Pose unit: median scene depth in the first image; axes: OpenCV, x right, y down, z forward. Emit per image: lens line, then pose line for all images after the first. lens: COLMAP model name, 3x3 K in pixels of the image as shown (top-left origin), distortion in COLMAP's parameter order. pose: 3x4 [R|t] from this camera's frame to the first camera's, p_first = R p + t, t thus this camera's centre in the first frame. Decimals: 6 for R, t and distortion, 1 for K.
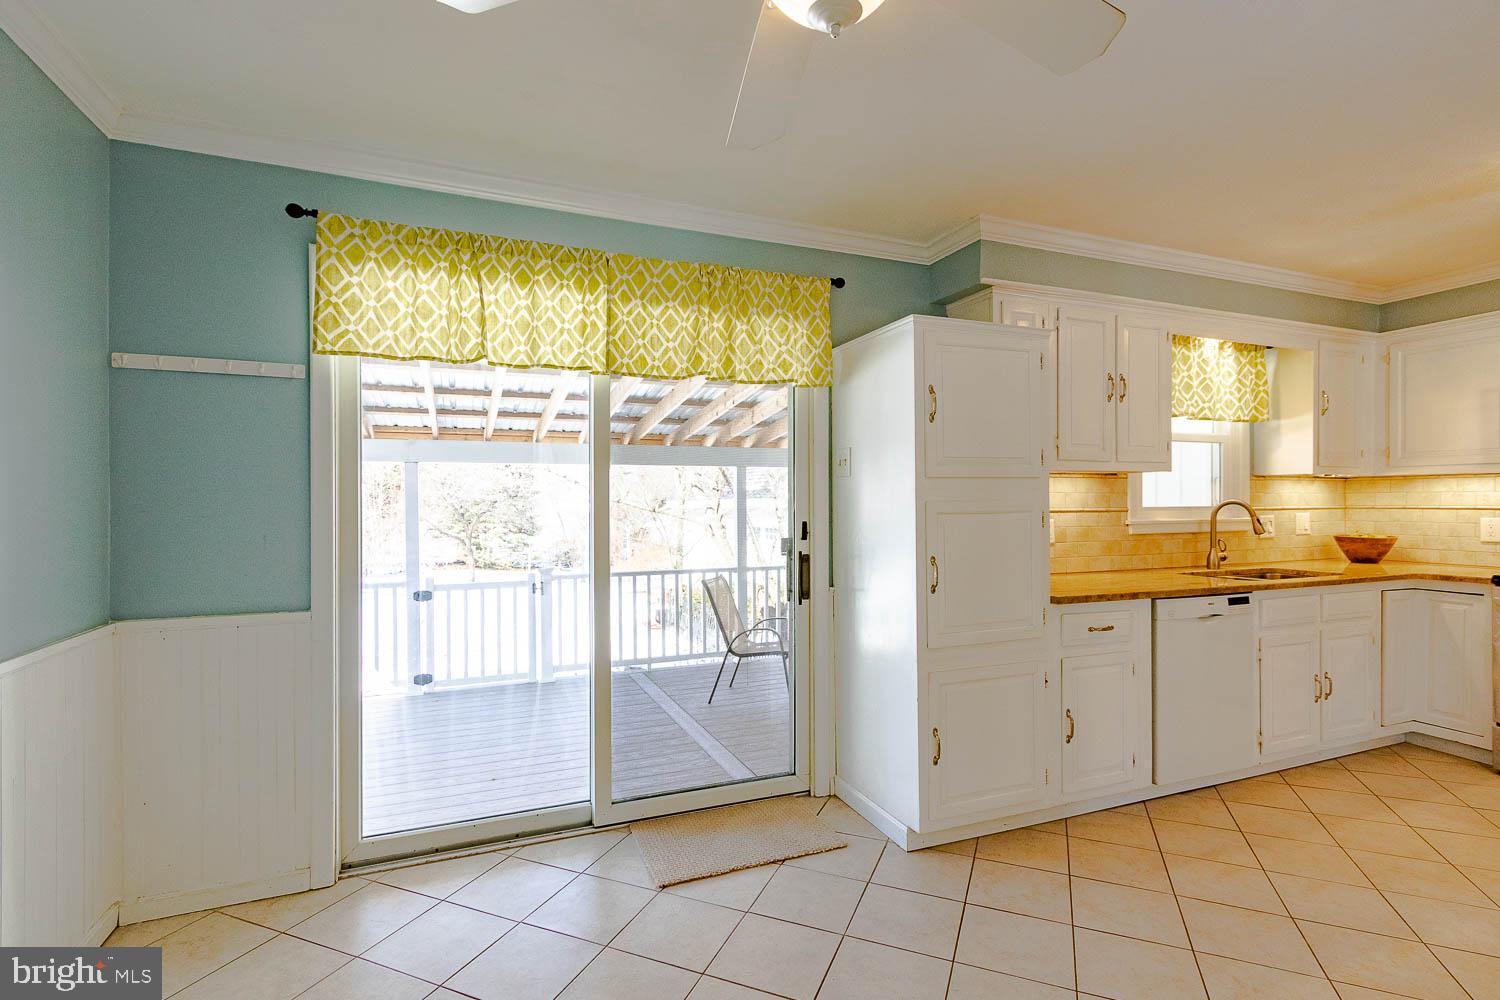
lens RADIAL K [[706.3, 0, 743.0], [0, 706.3, 504.7], [0, 0, 1]] dist [0.001664, -0.003223]
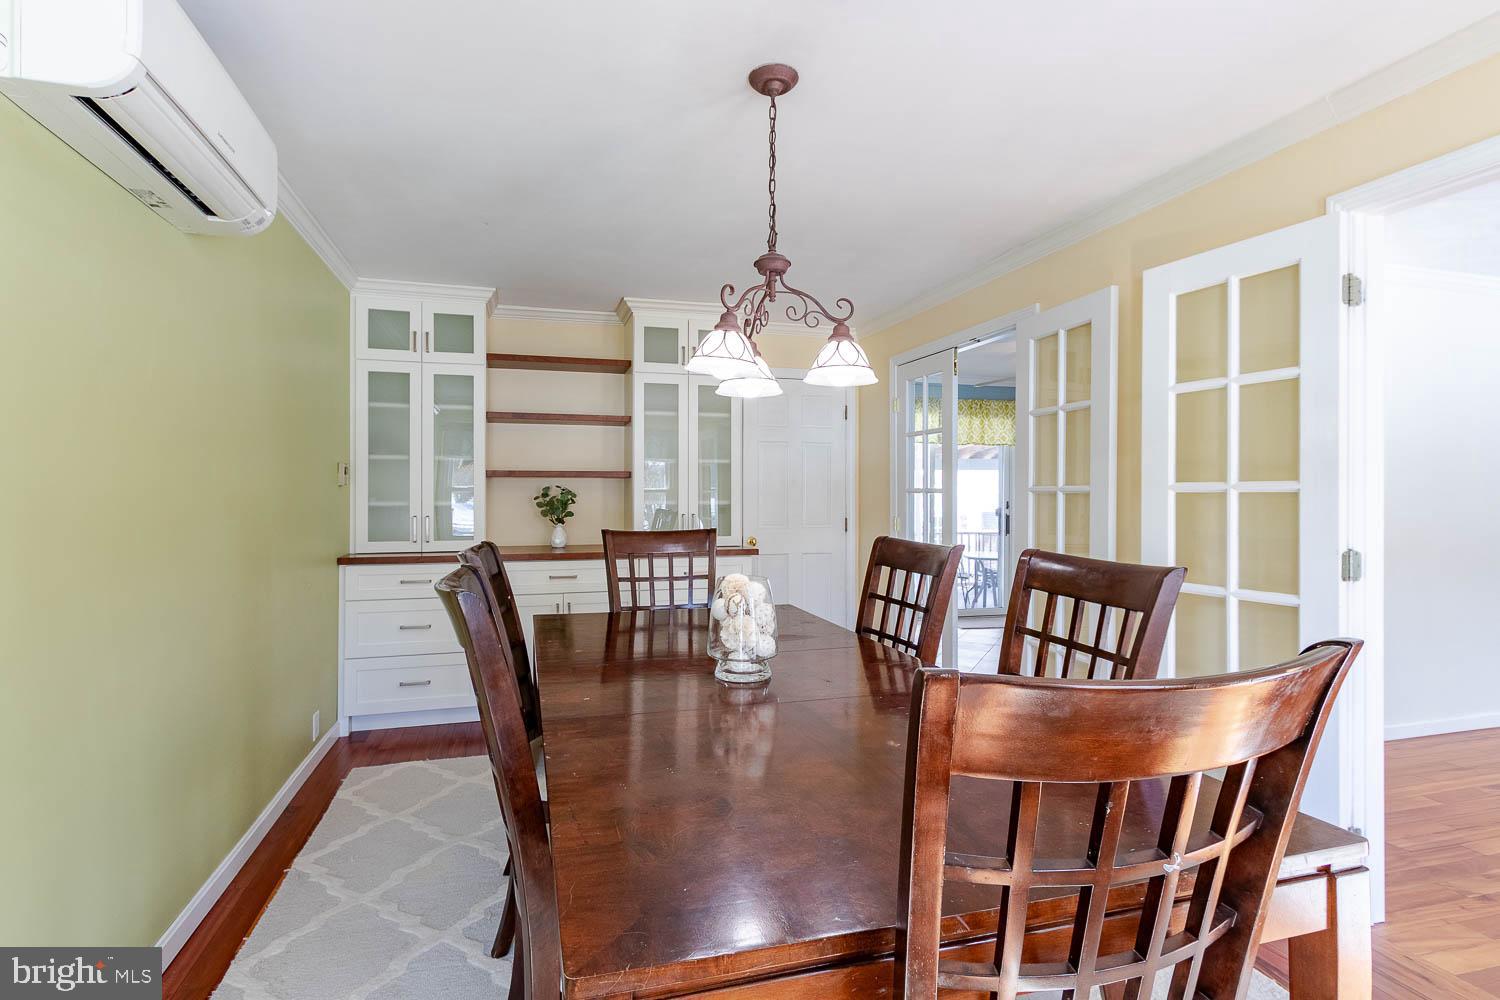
lens RADIAL K [[706.3, 0, 713.9], [0, 706.3, 489.9], [0, 0, 1]] dist [0.001664, -0.003223]
pose [[0.992612, 0.009703, -0.120939, -0.602116], [-0.009592, 0.999953, 0.001503, -0.009768], [0.120948, -0.000332, 0.992659, -1.468181]]
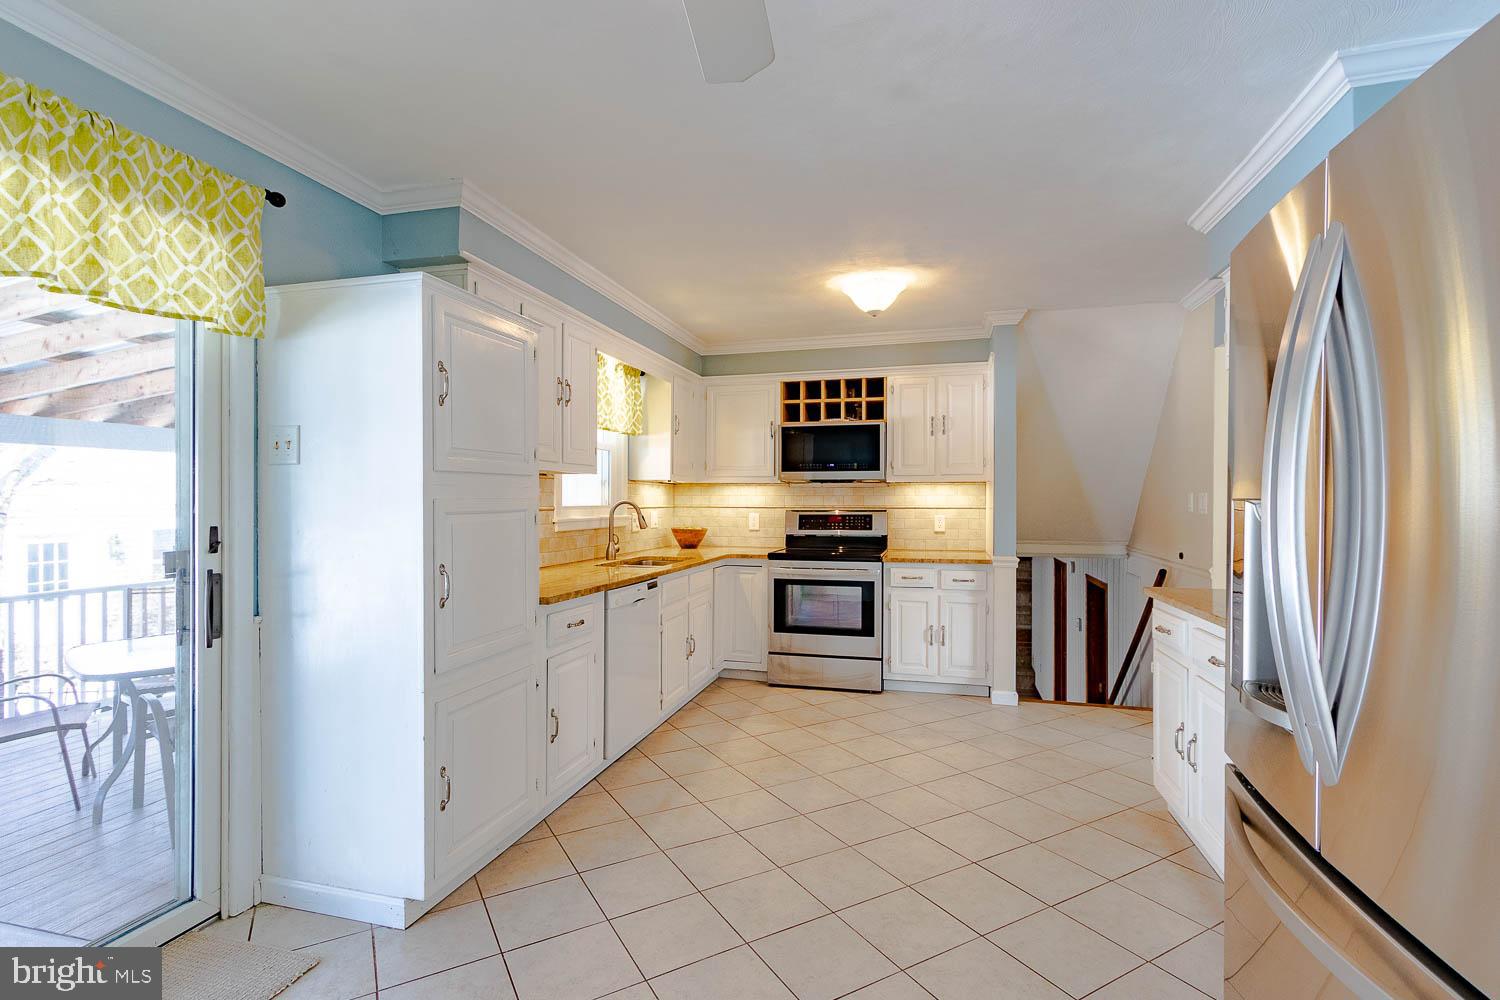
lens RADIAL K [[706.3, 0, 761.6], [0, 706.3, 504.7], [0, 0, 1]] dist [0.001664, -0.003223]
pose [[0.586936, 0.002477, 0.809629, -0.156554], [-0.004549, 0.999990, 0.000238, -0.000120], [-0.809620, -0.003823, 0.586942, 0.159215]]
